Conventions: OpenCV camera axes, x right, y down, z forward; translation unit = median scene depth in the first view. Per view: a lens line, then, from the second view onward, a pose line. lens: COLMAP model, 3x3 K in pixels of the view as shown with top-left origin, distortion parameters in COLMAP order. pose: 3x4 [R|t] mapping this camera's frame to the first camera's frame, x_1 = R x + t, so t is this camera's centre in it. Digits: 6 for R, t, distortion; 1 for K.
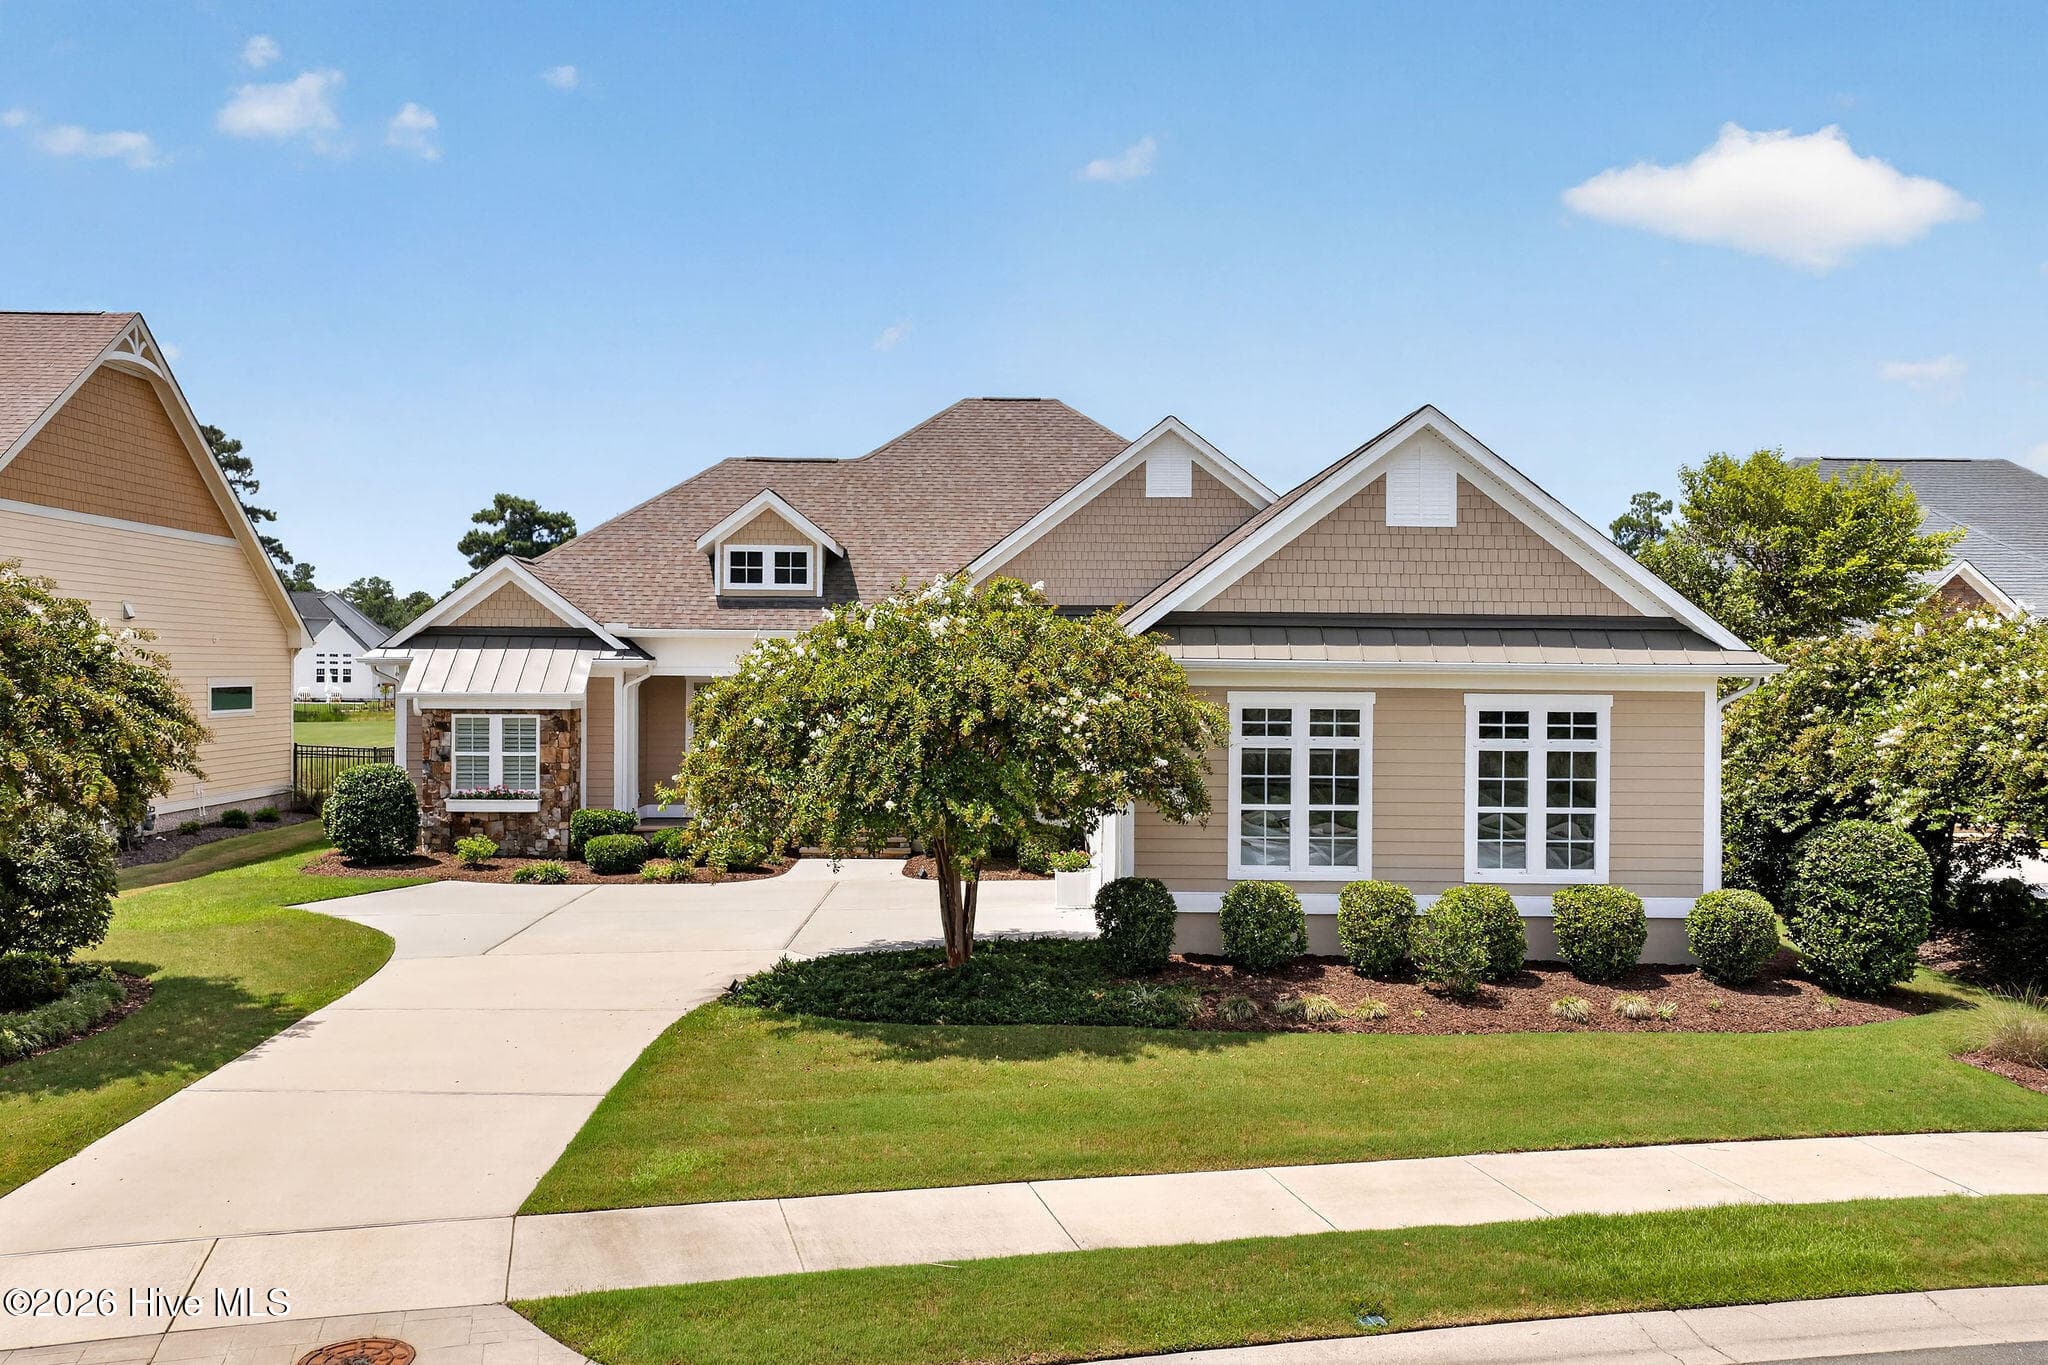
lens RADIAL K [[1994.7, 0, 1024.0], [0, 1994.7, 682.5], [0, 0, 1]] dist [0.249610, -0.571126]
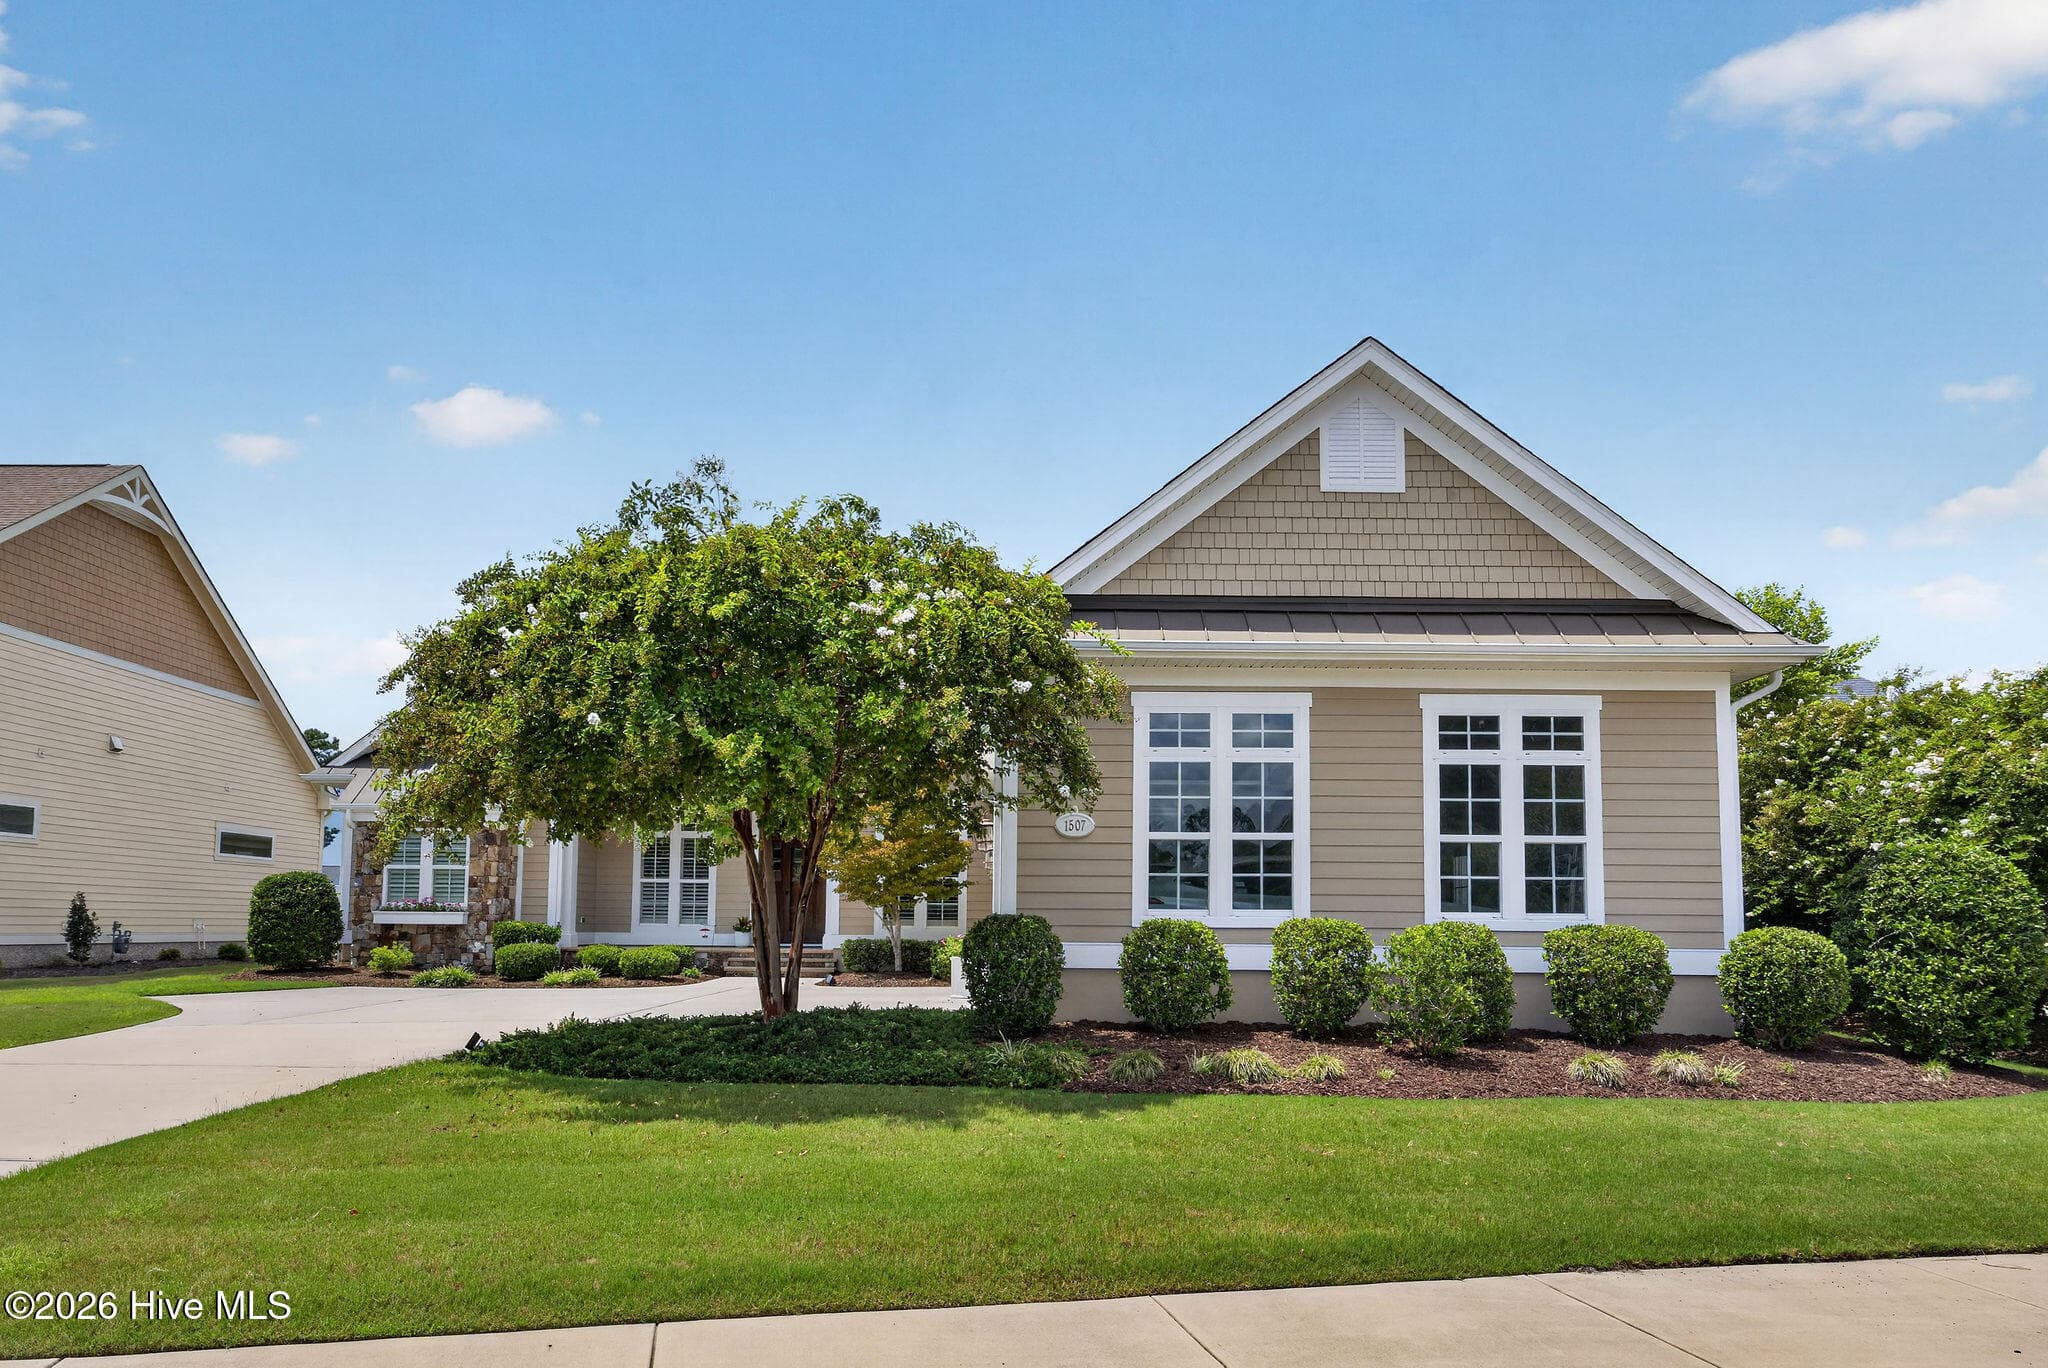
lens RADIAL K [[1569.1, 0, 994.7], [0, 1569.1, 687.4], [0, 0, 1]] dist [0.069402, -0.053942]
pose [[0.999959, 0.007540, -0.005080, 0.049735], [-0.008146, 0.991171, -0.132338, 0.088460], [0.004038, 0.132374, 0.991192, 0.366989]]
